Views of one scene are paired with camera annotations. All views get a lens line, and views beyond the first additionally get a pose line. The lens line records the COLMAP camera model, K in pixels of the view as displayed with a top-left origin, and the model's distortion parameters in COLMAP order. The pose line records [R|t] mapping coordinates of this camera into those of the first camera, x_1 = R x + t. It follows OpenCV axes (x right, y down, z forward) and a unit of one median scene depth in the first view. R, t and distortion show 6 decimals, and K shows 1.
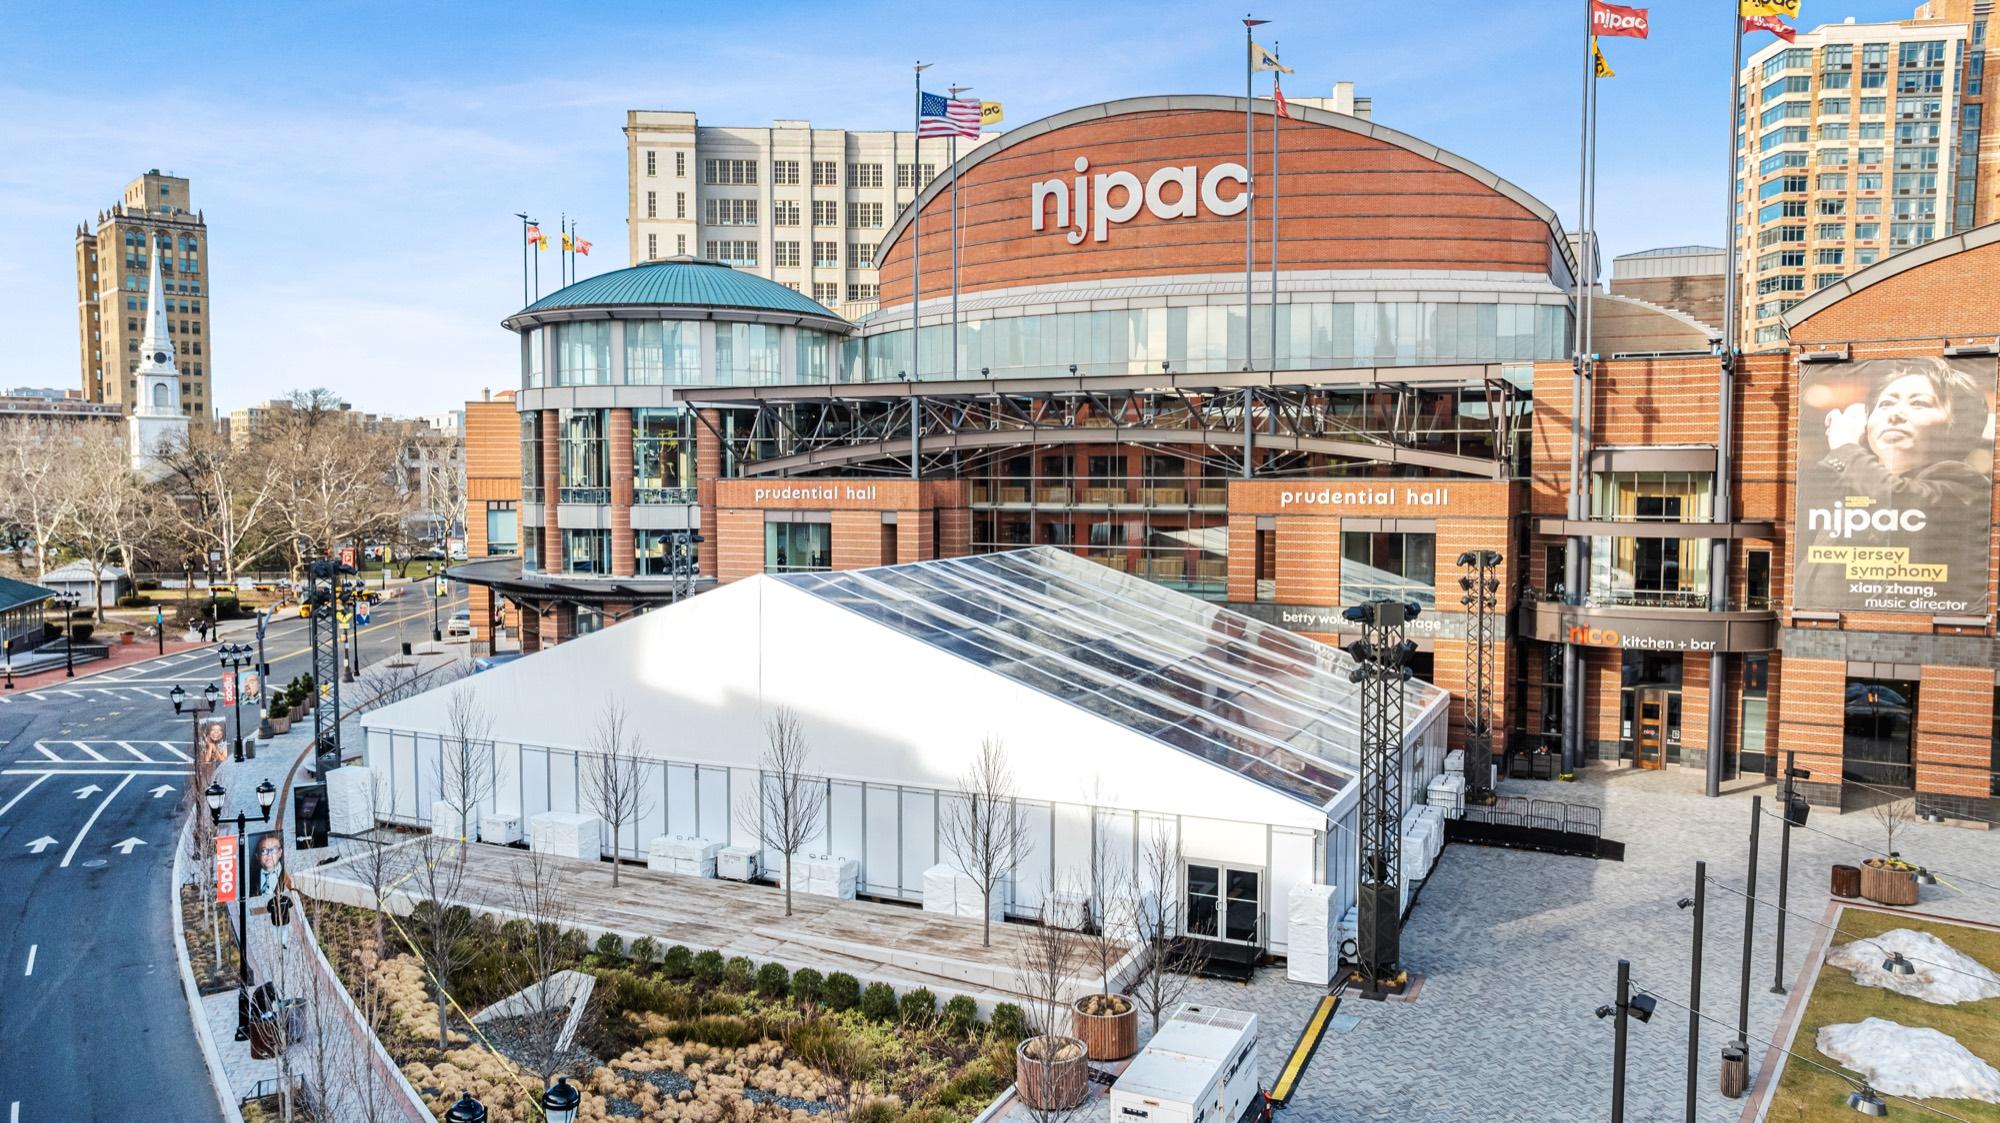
lens RADIAL K [[1386.6, 0, 1002.8], [0, 1386.6, 562.4], [0, 0, 1]] dist [-0.023944, 0.029639]
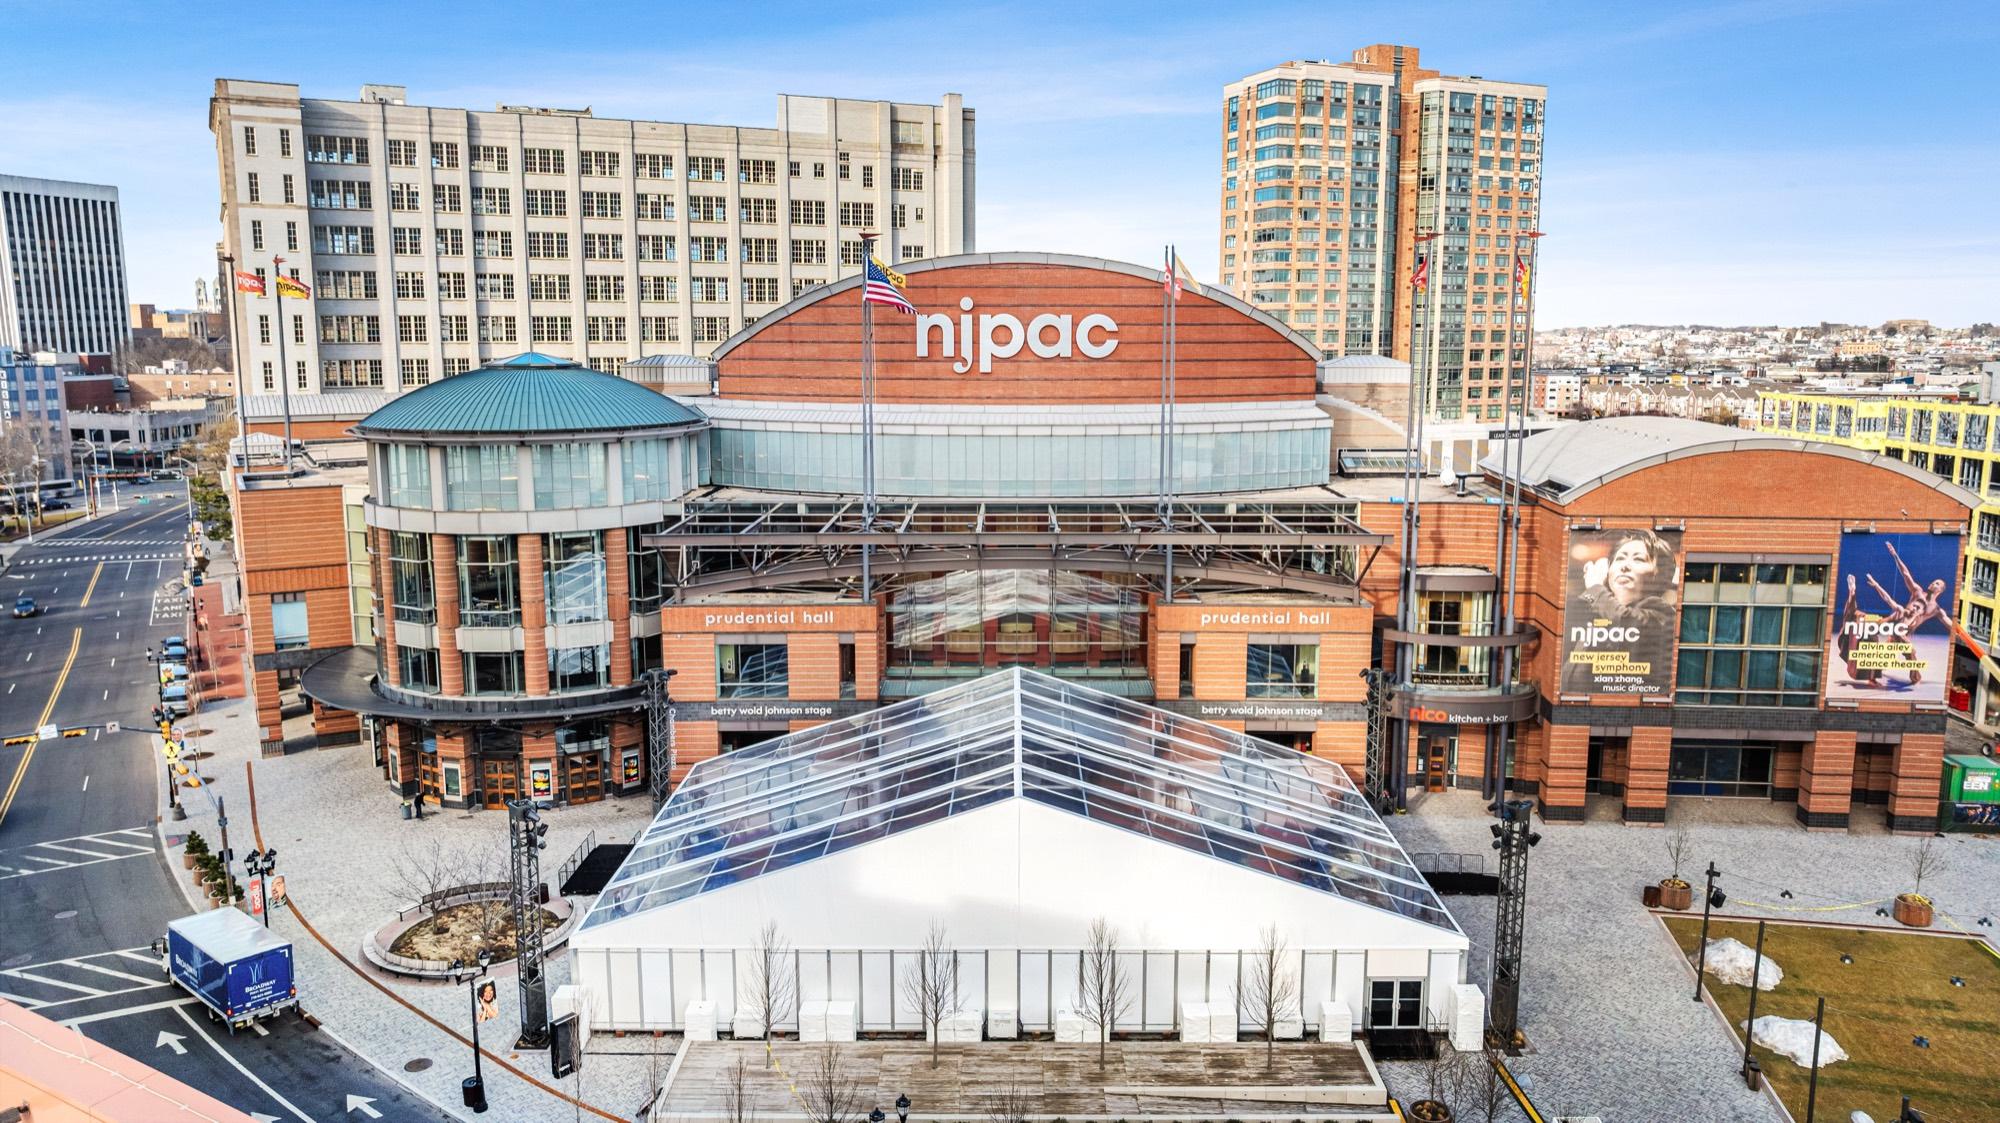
lens RADIAL K [[1386.6, 0, 998.0], [0, 1386.6, 560.9], [0, 0, 1]] dist [-0.023944, 0.029639]
pose [[0.911683, -0.067204, 0.405361, -0.409473], [0.029254, 0.994647, 0.099108, -0.196571], [-0.409852, -0.078496, 0.908768, -0.062617]]
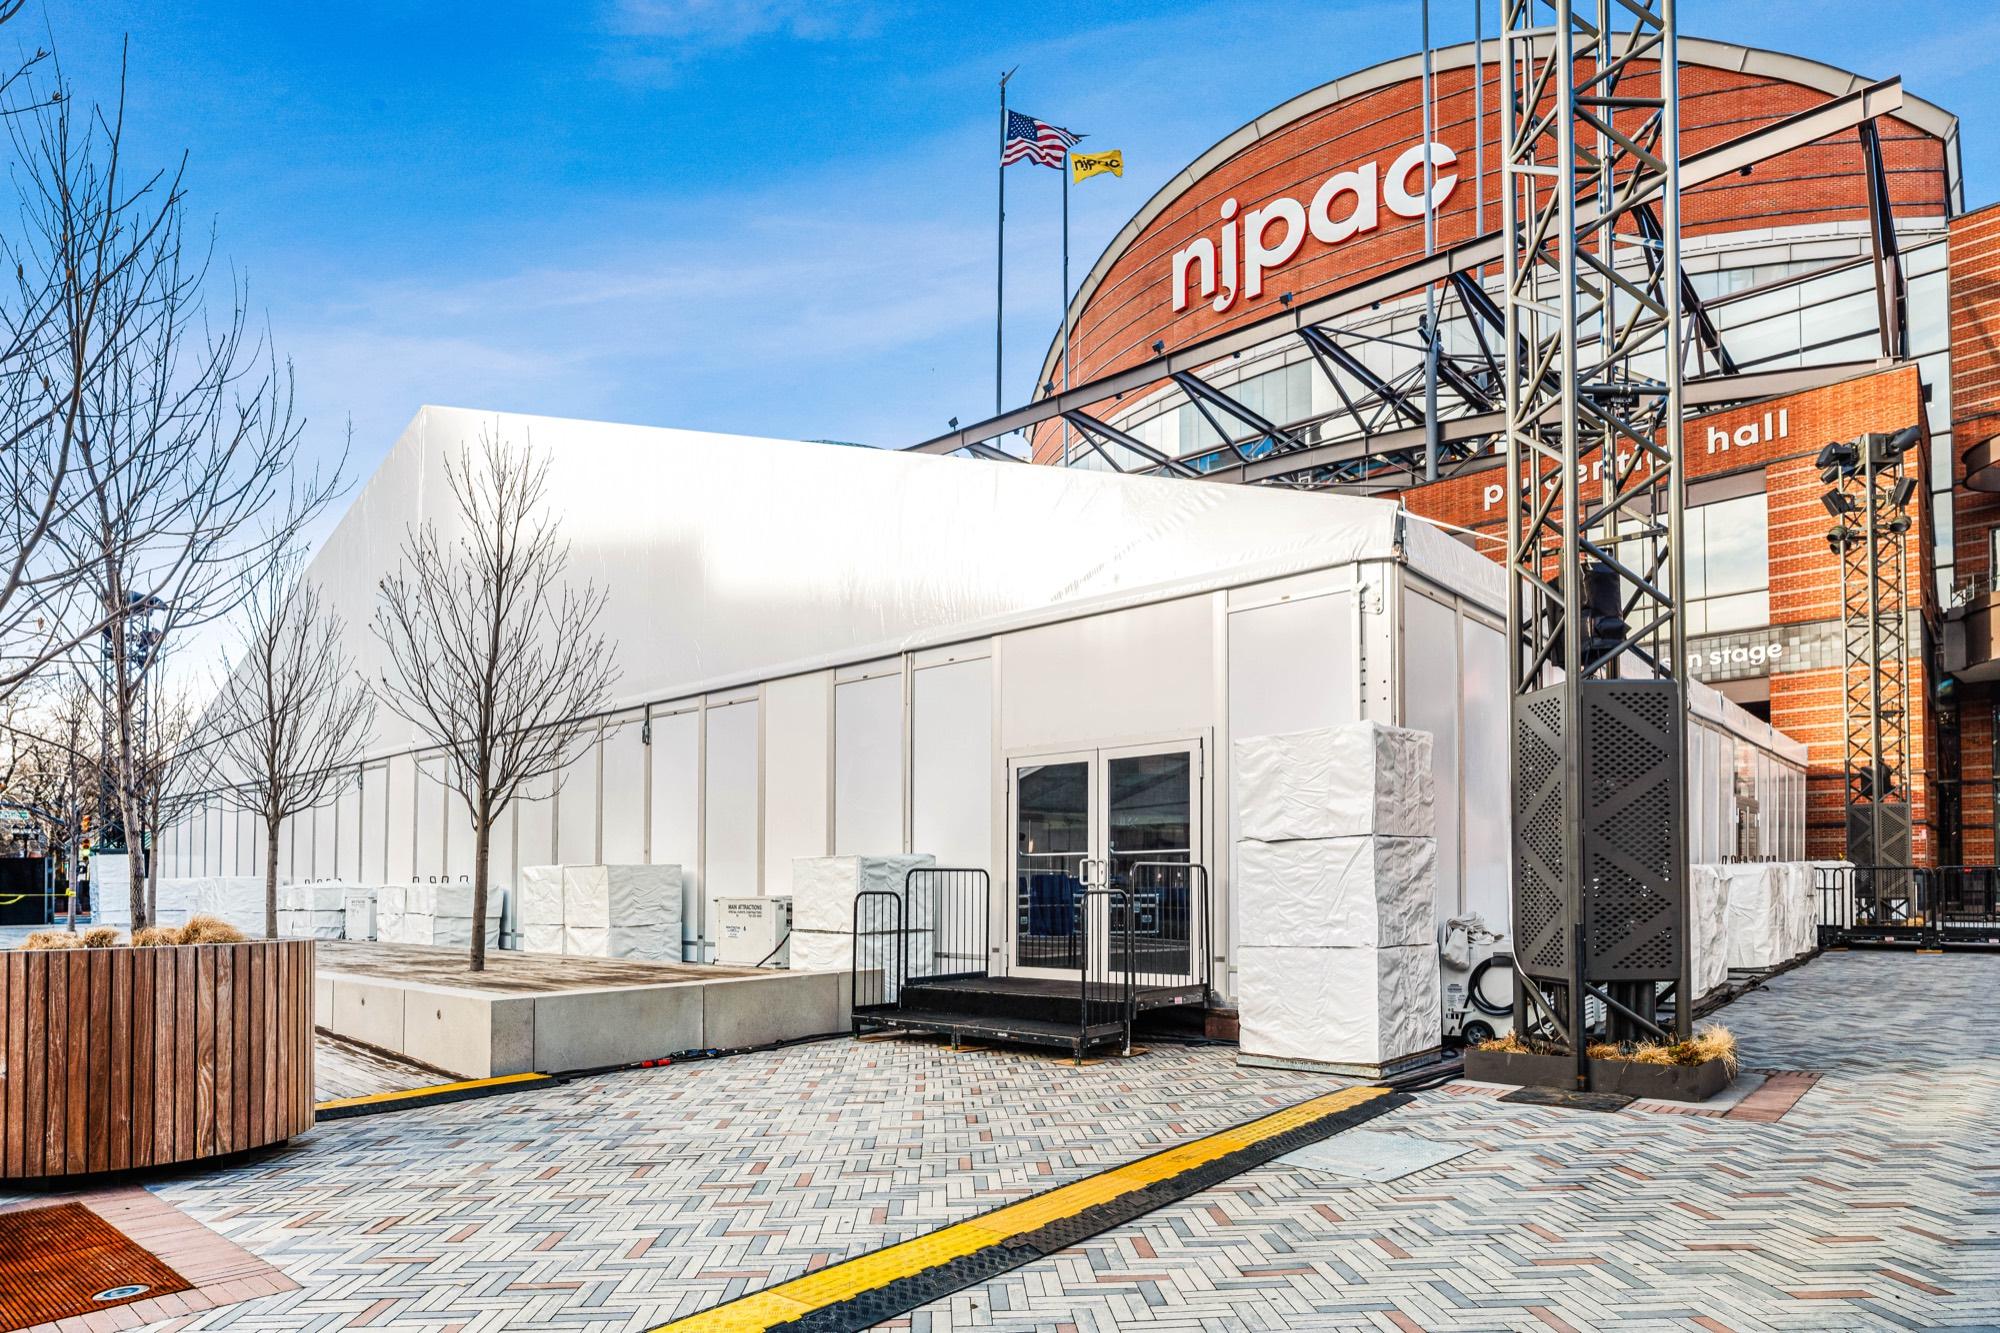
lens RADIAL K [[1137.6, 0, 987.8], [0, 1137.6, 869.9], [0, 0, 1]] dist [-0.000076, -0.000258]
pose [[0.959116, -0.006789, -0.282933, 0.109776], [-0.012232, 0.997784, -0.065407, 0.137865], [0.282750, 0.066194, 0.956907, 0.378304]]
